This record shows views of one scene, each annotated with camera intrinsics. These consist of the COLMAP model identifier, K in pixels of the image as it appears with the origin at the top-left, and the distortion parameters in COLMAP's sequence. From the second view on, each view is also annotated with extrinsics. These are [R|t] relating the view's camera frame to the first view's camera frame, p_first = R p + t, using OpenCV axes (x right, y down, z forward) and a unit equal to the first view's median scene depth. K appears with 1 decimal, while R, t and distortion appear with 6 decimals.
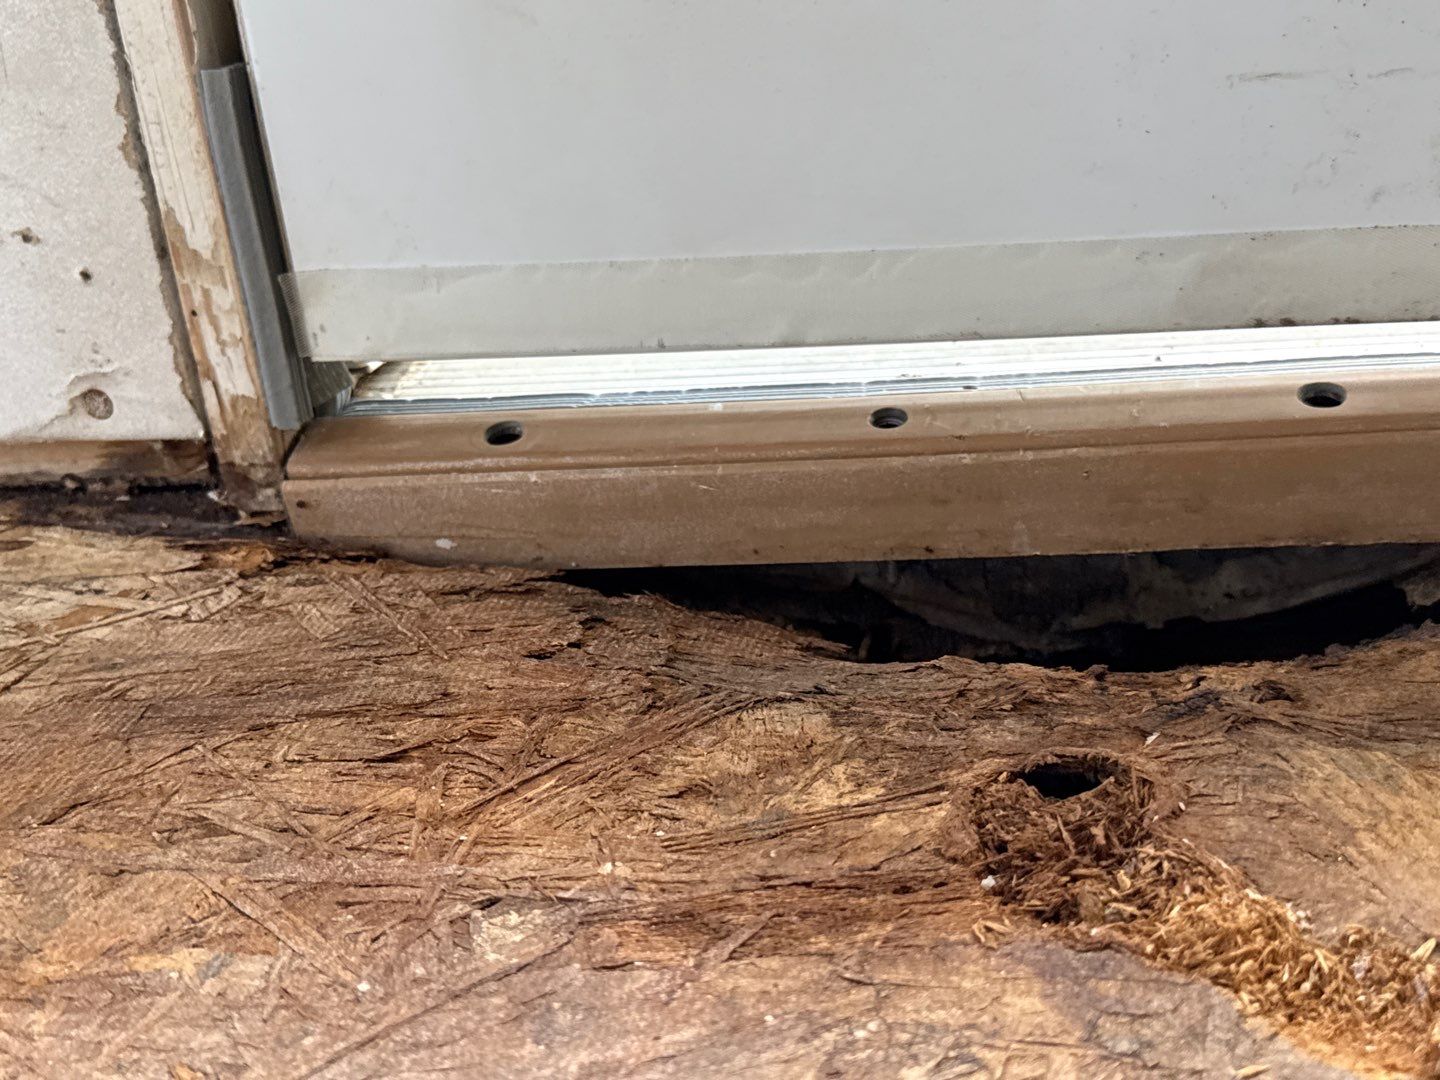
lens RADIAL K [[1478.2, 0, 720.1], [0, 1478.2, 540.1], [0, 0, 1]] dist [0.075511, 0.014295]
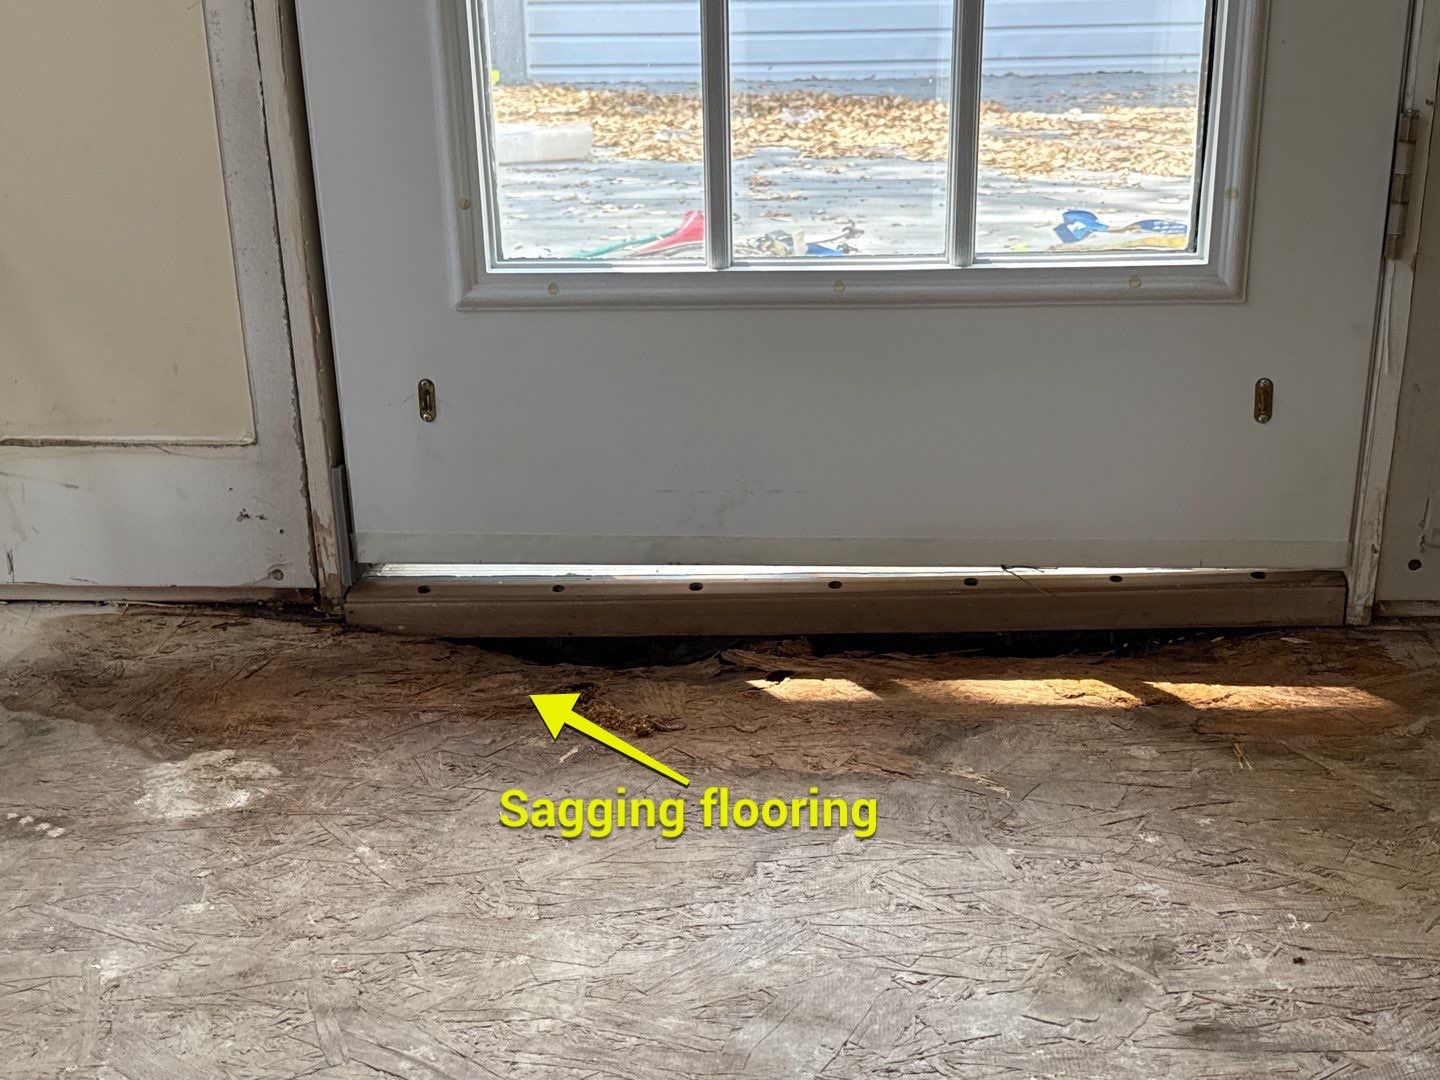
lens RADIAL K [[1478.2, 0, 718.0], [0, 1478.2, 540.8], [0, 0, 1]] dist [0.075511, 0.014295]
pose [[0.995288, 0.036851, 0.089685, 0.165378], [-0.027098, 0.993822, -0.107628, 0.133276], [-0.093098, 0.104691, 0.990138, -1.985060]]
